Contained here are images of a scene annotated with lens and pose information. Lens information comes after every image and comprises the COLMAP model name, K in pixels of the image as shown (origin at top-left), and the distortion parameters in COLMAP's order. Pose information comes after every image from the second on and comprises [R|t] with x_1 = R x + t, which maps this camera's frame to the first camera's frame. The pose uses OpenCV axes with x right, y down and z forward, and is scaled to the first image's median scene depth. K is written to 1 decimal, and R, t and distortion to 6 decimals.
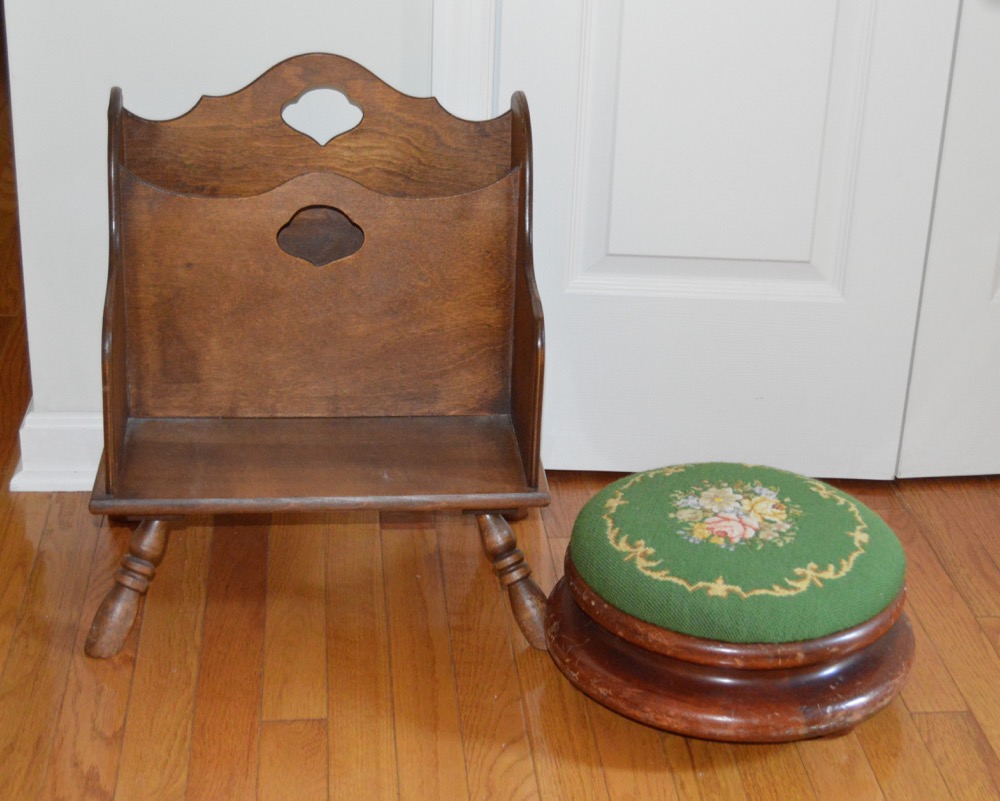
lens RADIAL K [[2084.2, 0, 509.0], [0, 2084.2, 396.5], [0, 0, 1]] dist [-0.043745, 0.000000]
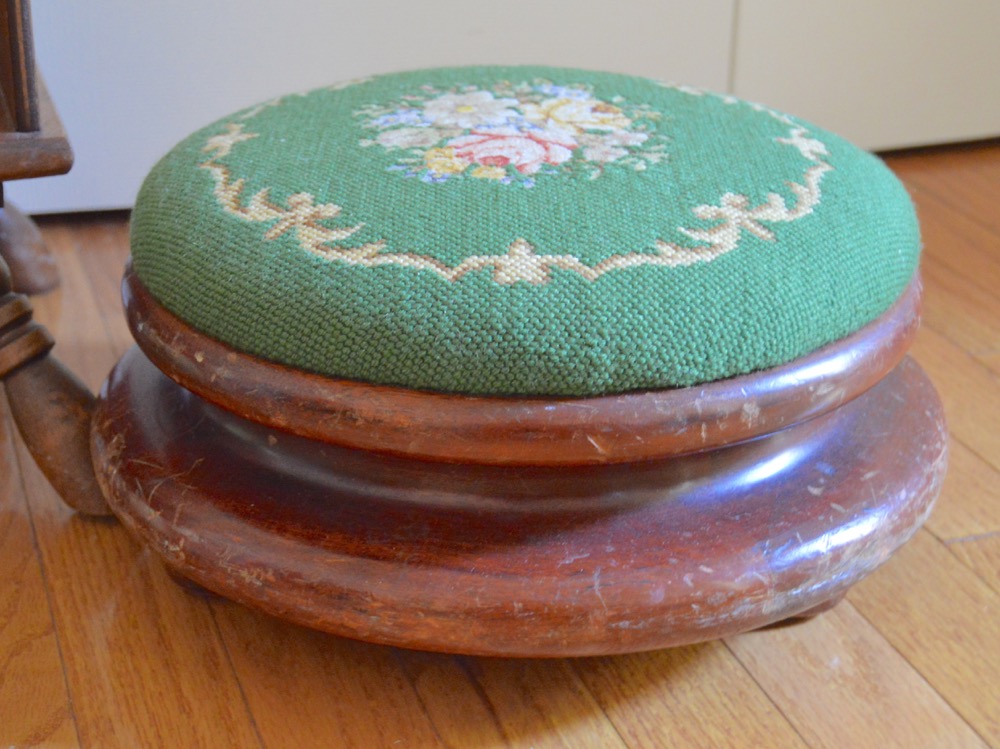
lens RADIAL K [[1923.6, 0, 496.9], [0, 1923.6, 379.2], [0, 0, 1]] dist [-0.032992, 0.000000]
pose [[0.975135, -0.114689, 0.189626, 0.024604], [0.114233, 0.993364, 0.013373, 0.099197], [-0.189901, 0.008621, 0.981765, 0.601467]]
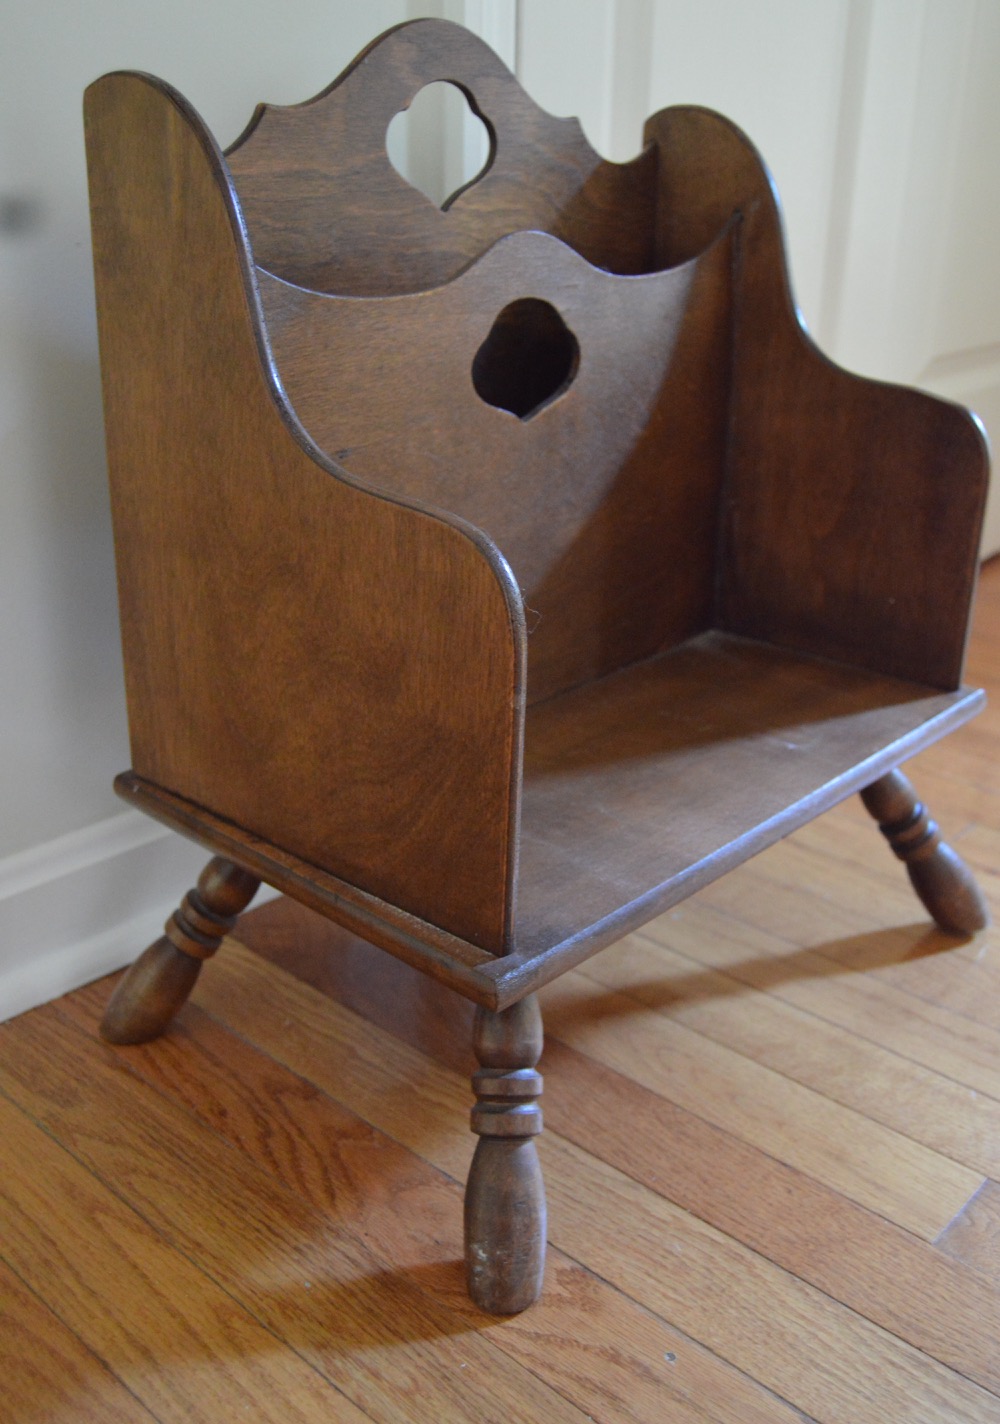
lens RADIAL K [[1395.4, 0, 512.3], [0, 1395.4, 726.9], [0, 0, 1]] dist [-0.063520, 0.000000]
pose [[0.730973, -0.279599, 0.622497, -0.350794], [0.279627, 0.954833, 0.100515, -0.025523], [-0.622484, 0.100594, 0.776140, 0.759536]]
